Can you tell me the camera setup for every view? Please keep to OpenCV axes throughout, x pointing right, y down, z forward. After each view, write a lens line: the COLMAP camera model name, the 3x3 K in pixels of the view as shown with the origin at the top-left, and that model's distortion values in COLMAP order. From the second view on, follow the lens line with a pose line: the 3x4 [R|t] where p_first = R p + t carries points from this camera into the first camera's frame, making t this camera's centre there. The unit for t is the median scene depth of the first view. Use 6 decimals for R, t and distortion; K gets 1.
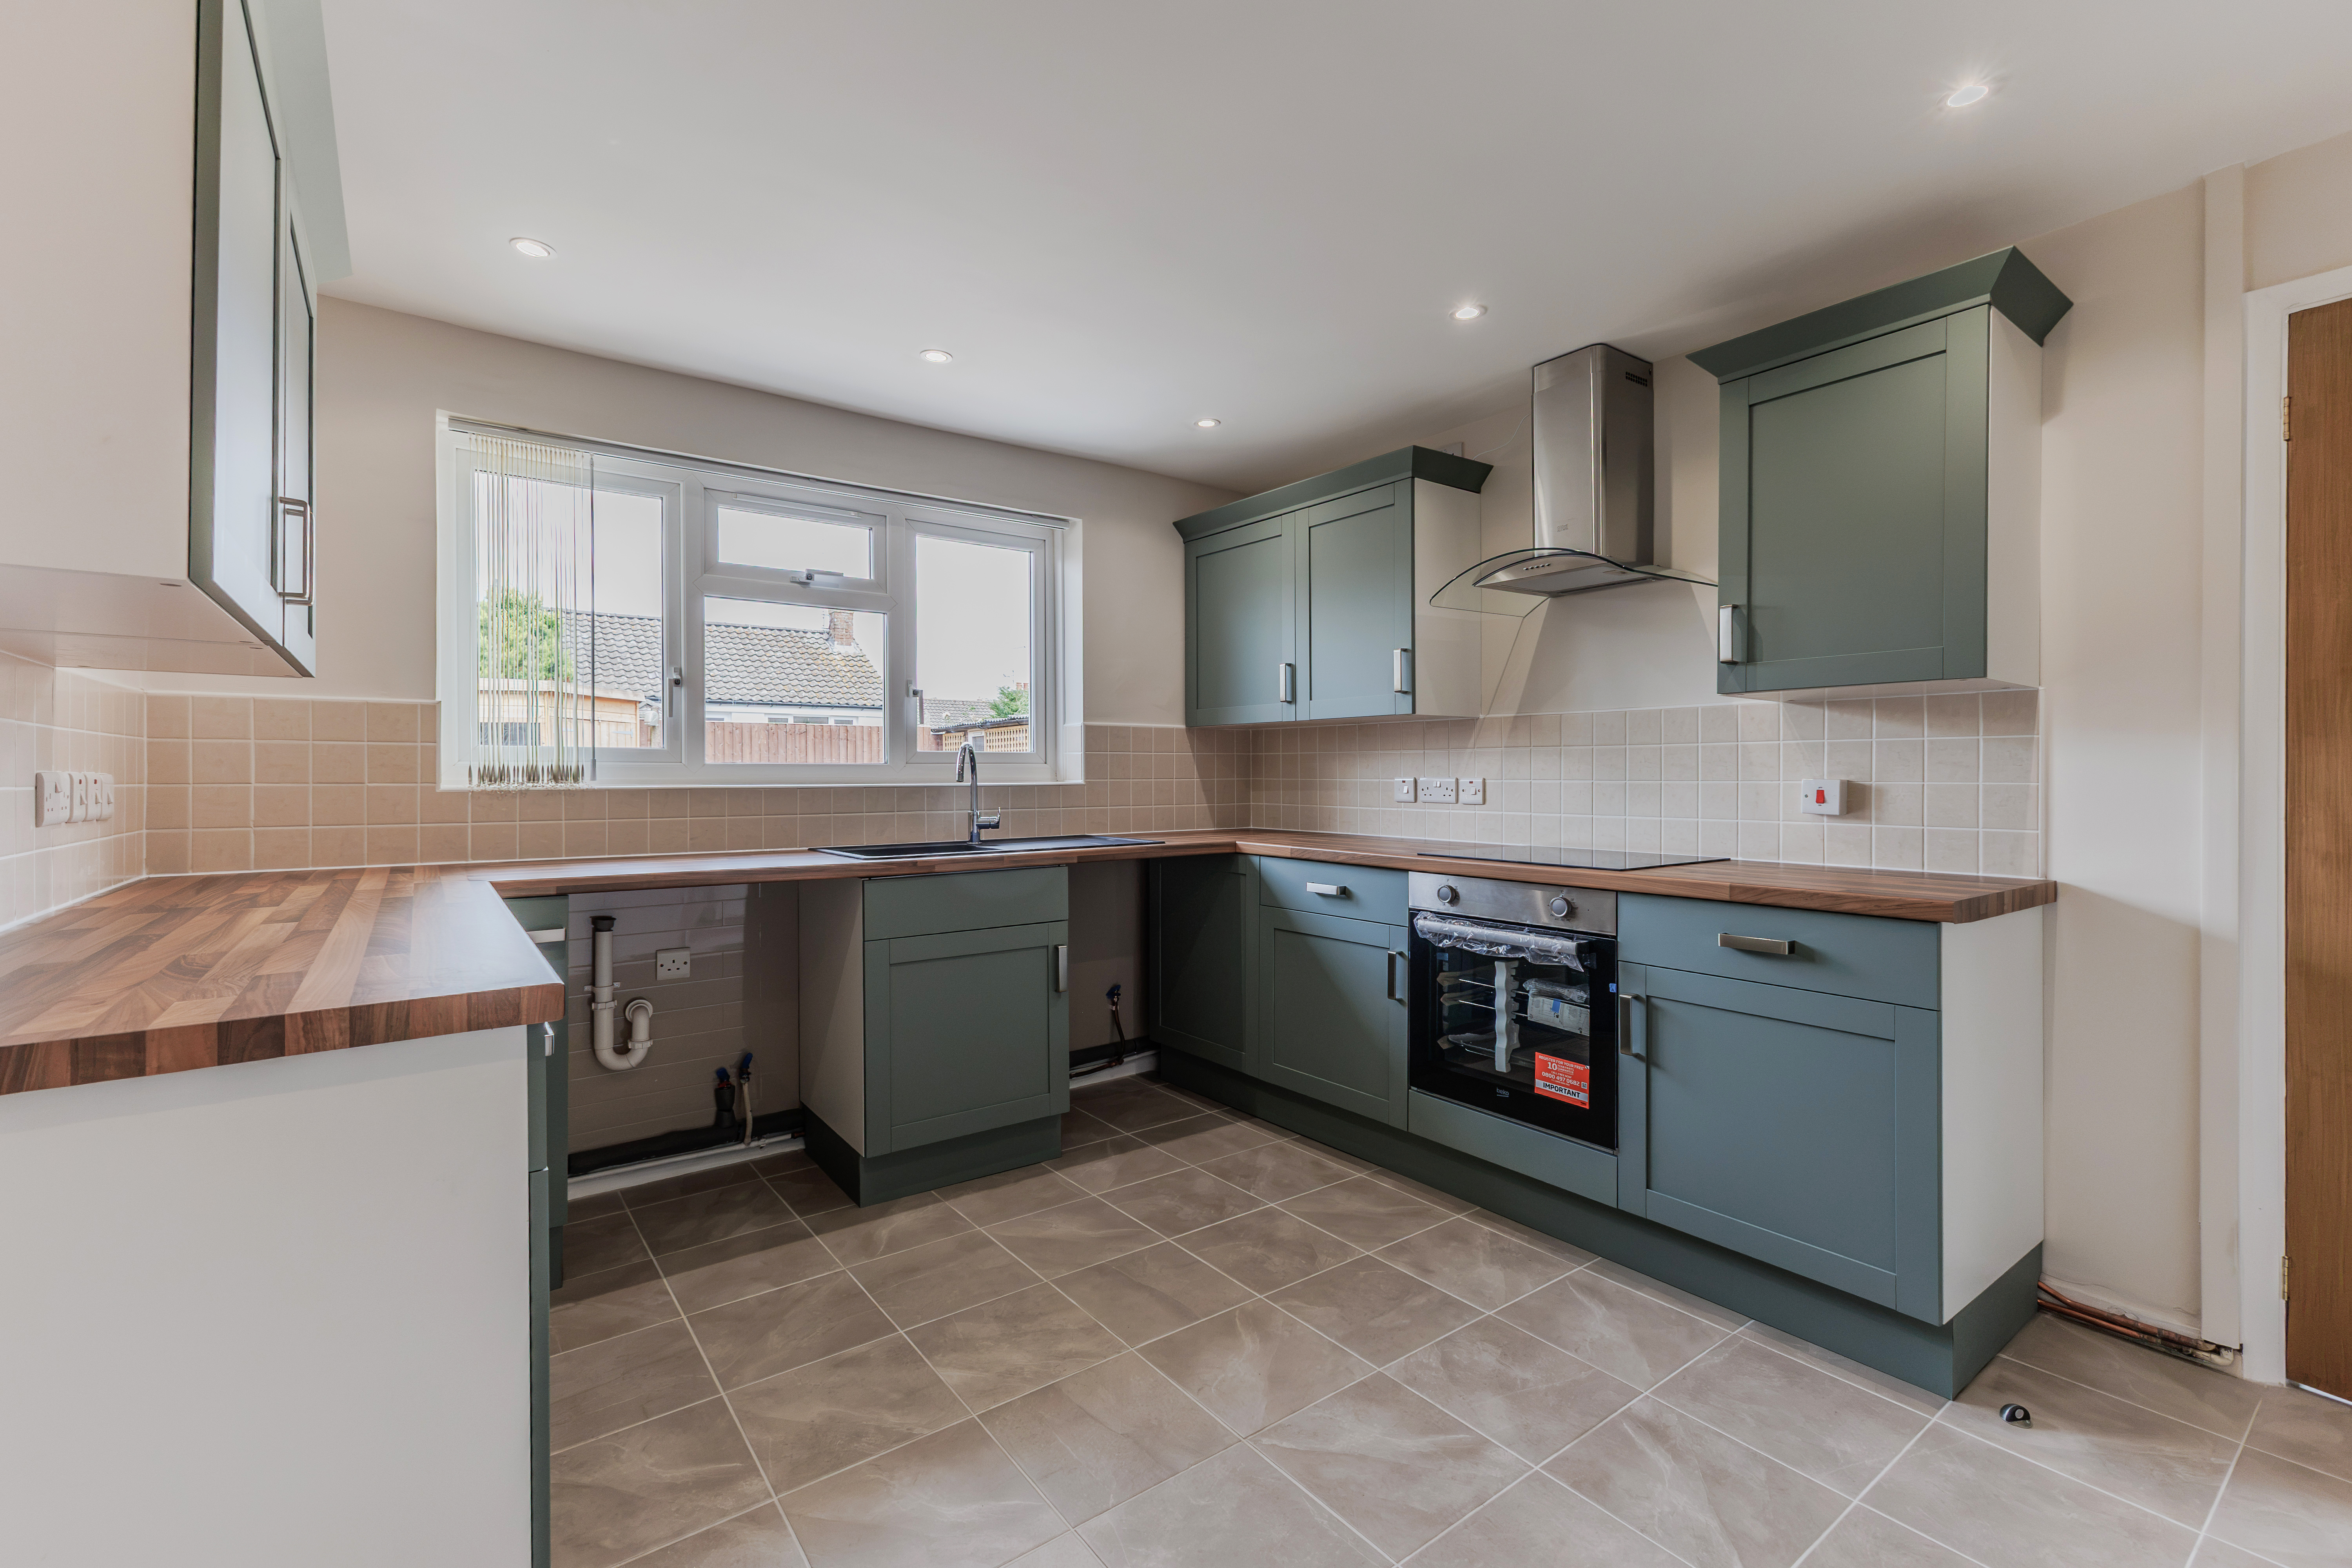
lens RADIAL K [[1014.3, 0, 1149.7], [0, 1014.3, 783.9], [0, 0, 1]] dist [0.001793, 0.000112]
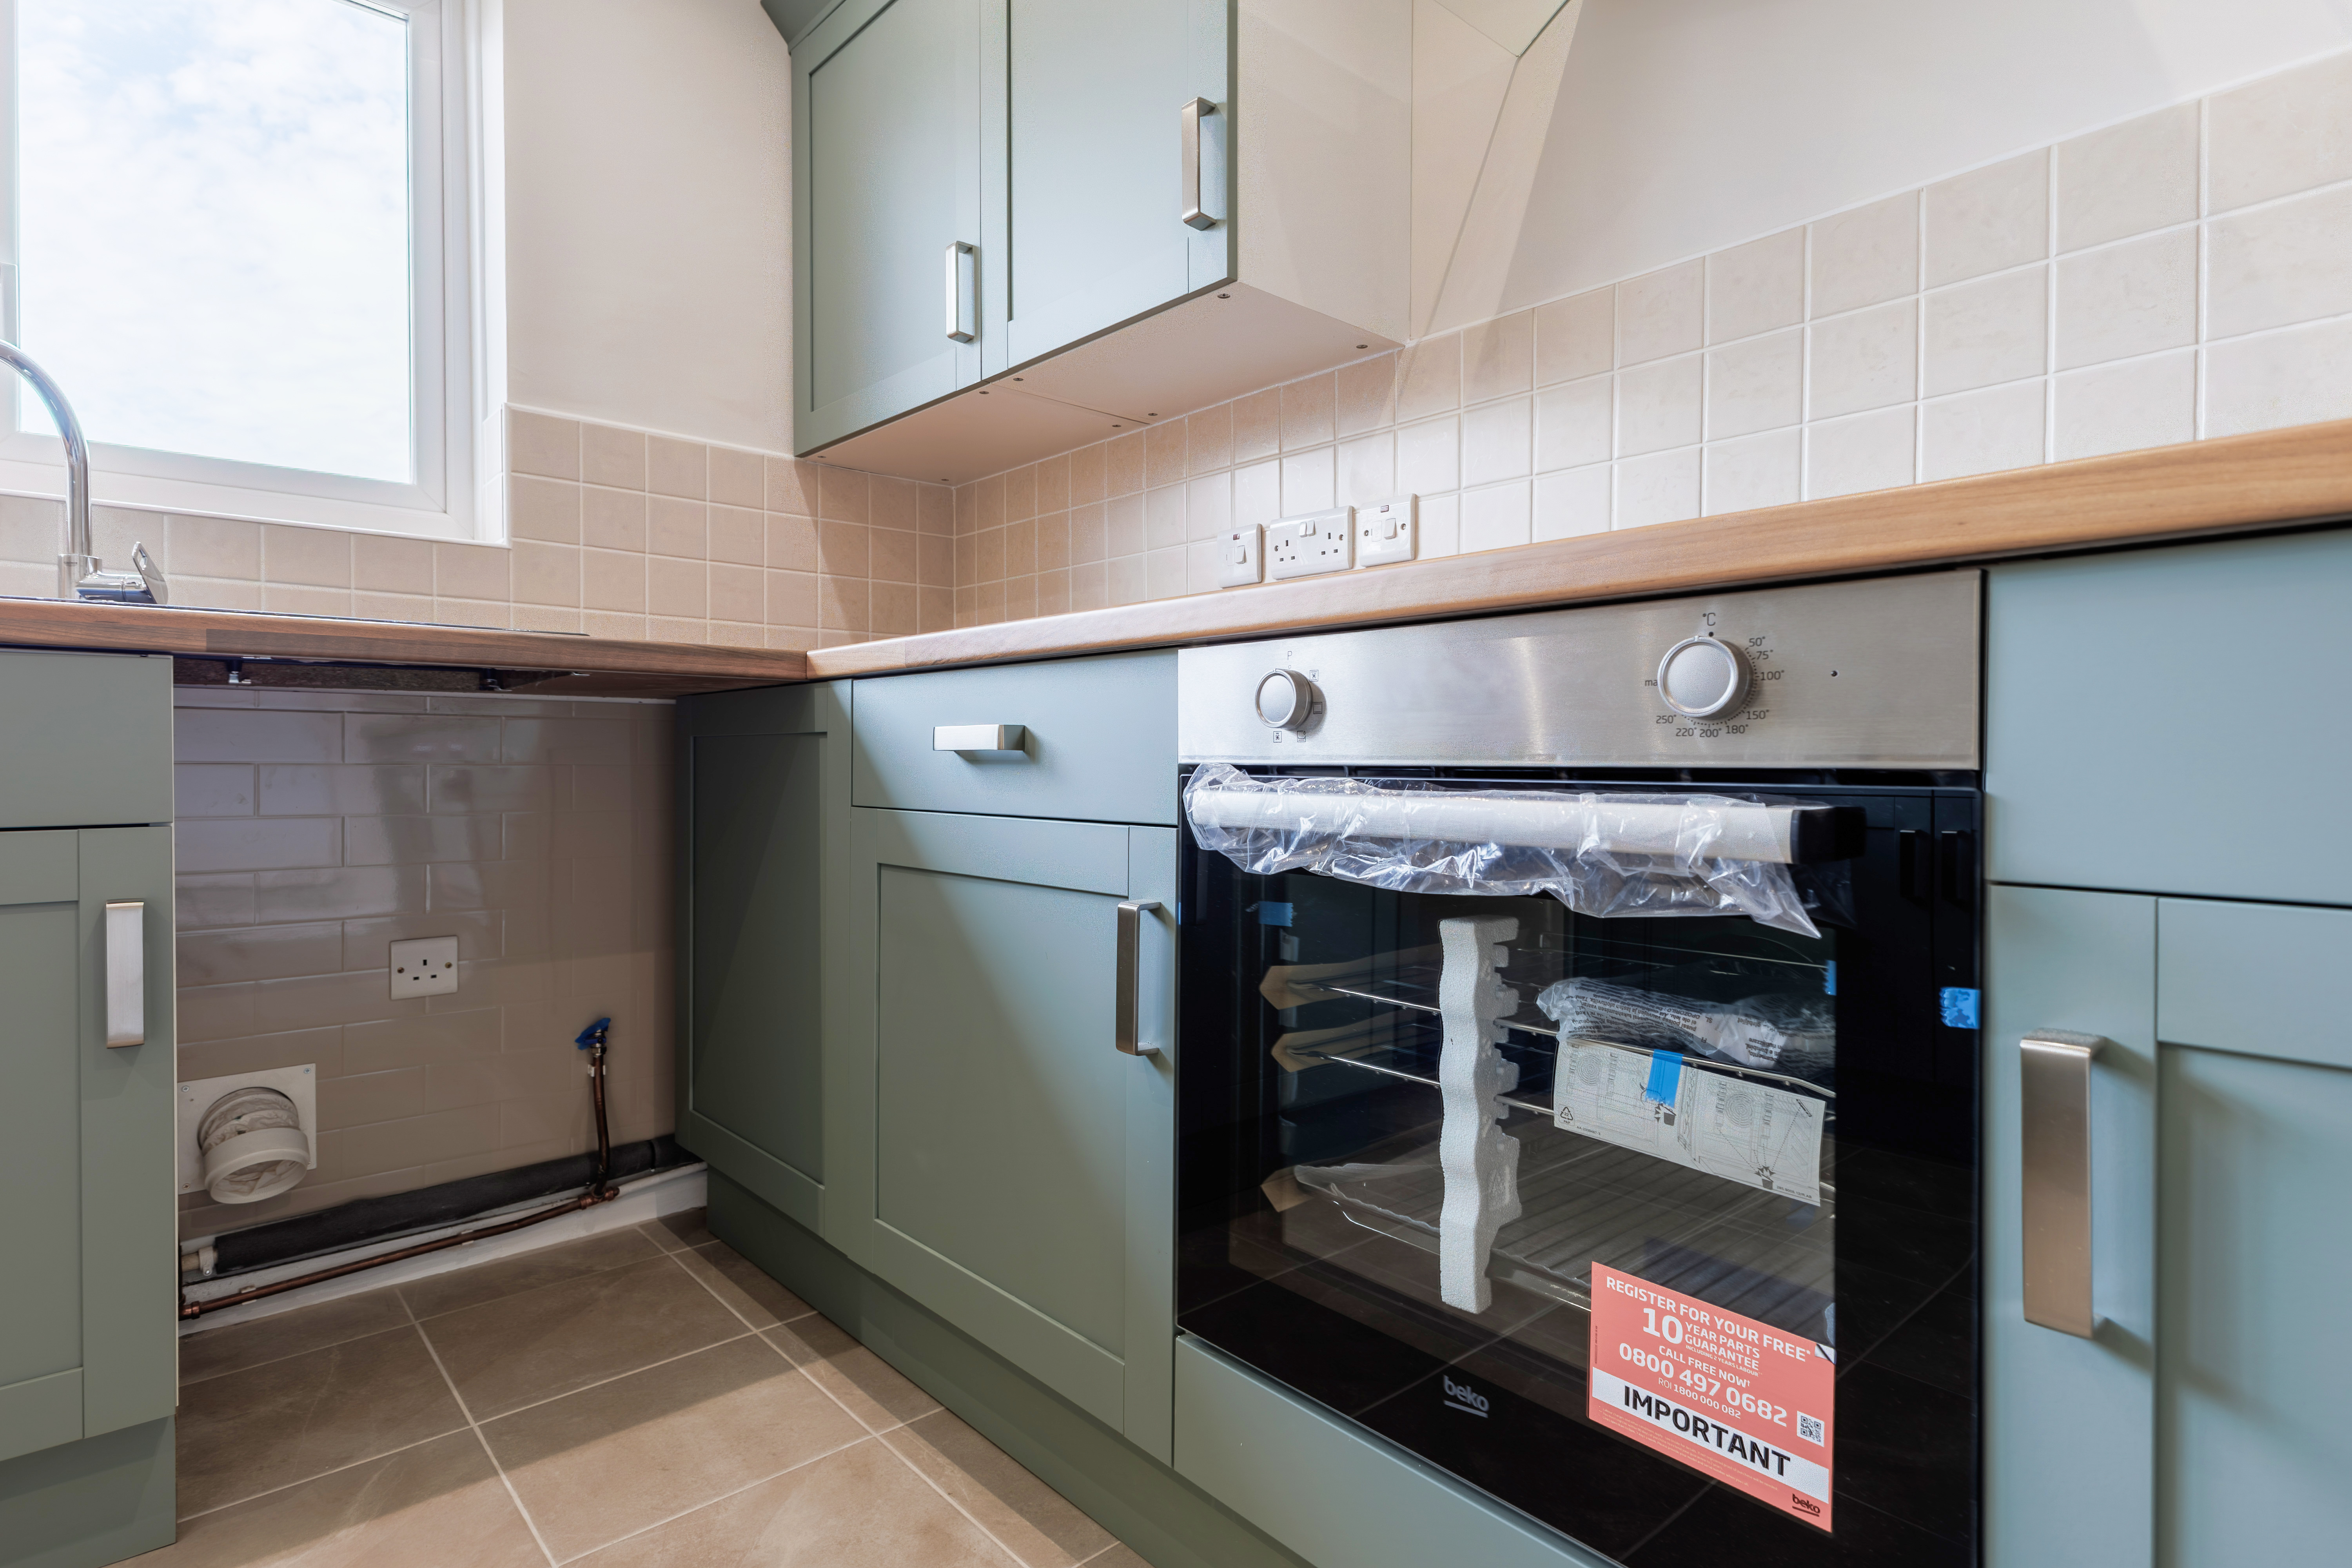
lens RADIAL K [[1195.6, 0, 1168.7], [0, 1195.6, 771.3], [0, 0, 1]] dist [0.010909, -0.000360]
pose [[0.994514, 0.002612, 0.104572, 0.227843], [-0.002641, 0.999997, 0.000137, 0.132445], [-0.104571, -0.000412, 0.994517, 0.669377]]
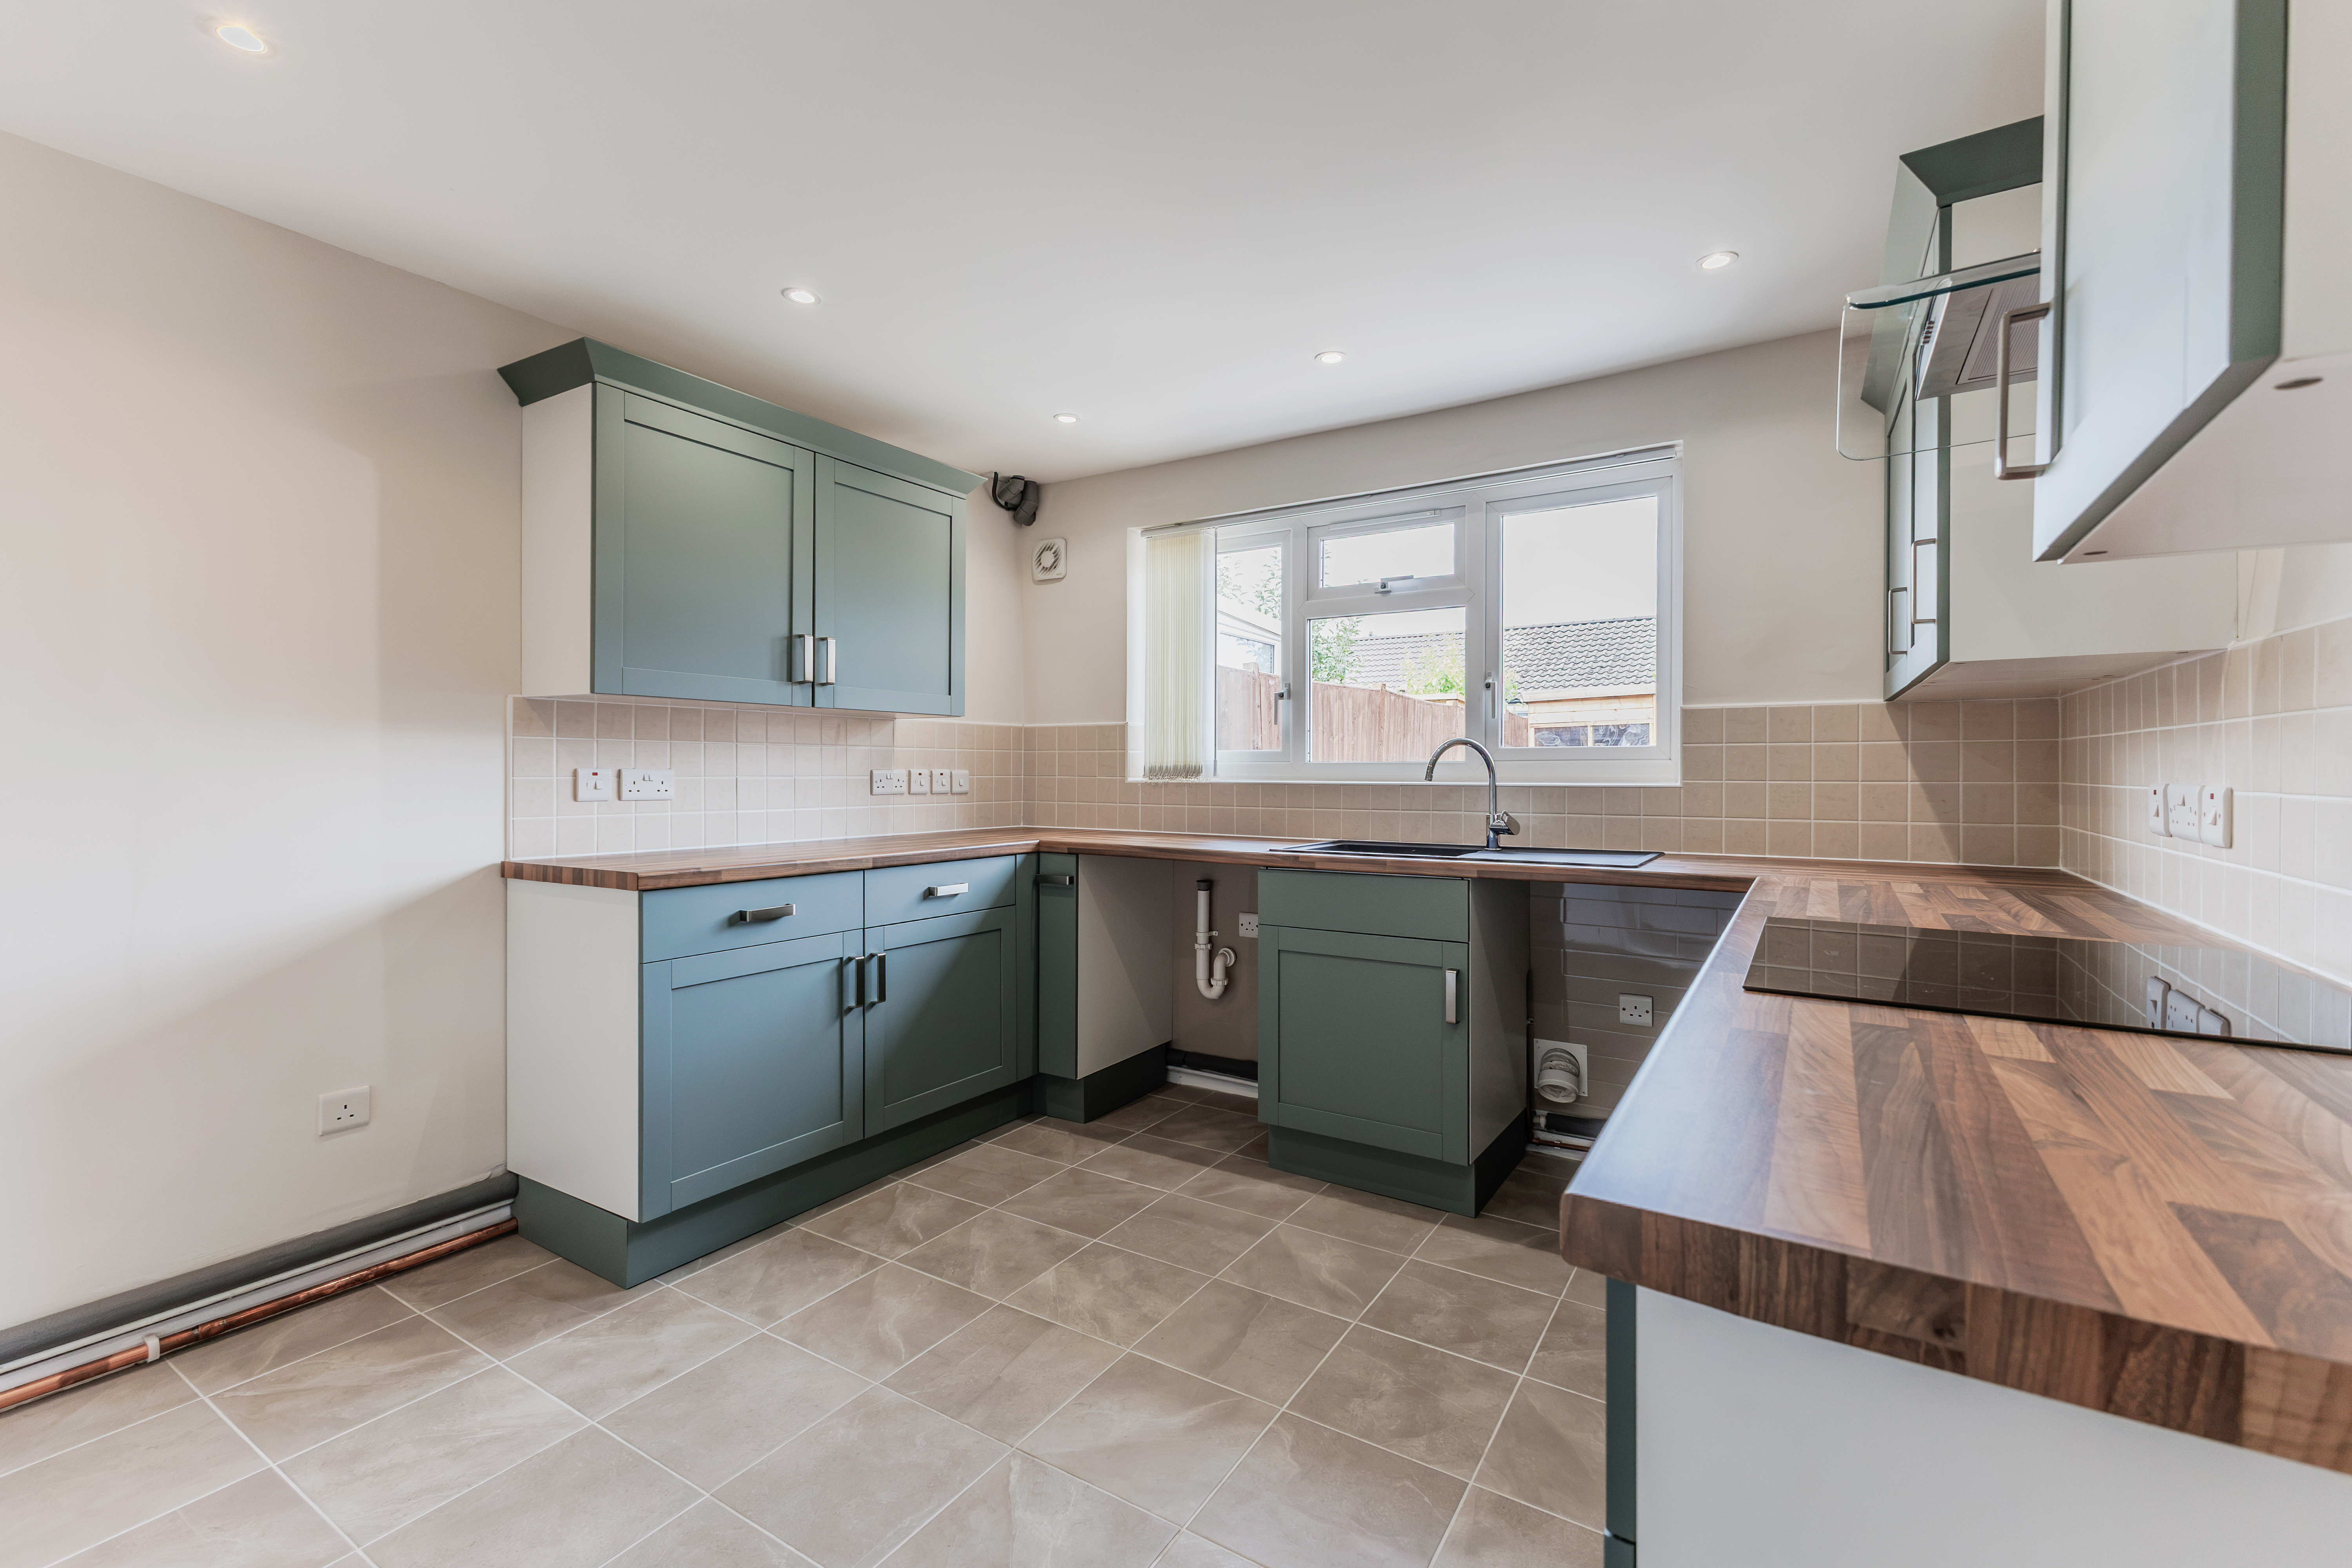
lens RADIAL K [[1002.6, 0, 1186.4], [0, 1002.6, 778.4], [0, 0, 1]] dist [0.003104, 0.000021]
pose [[0.369718, 0.011141, -0.929077, 0.713521], [-0.011733, 0.999904, 0.007322, -0.009991], [0.929070, 0.008194, 0.369813, 0.533381]]
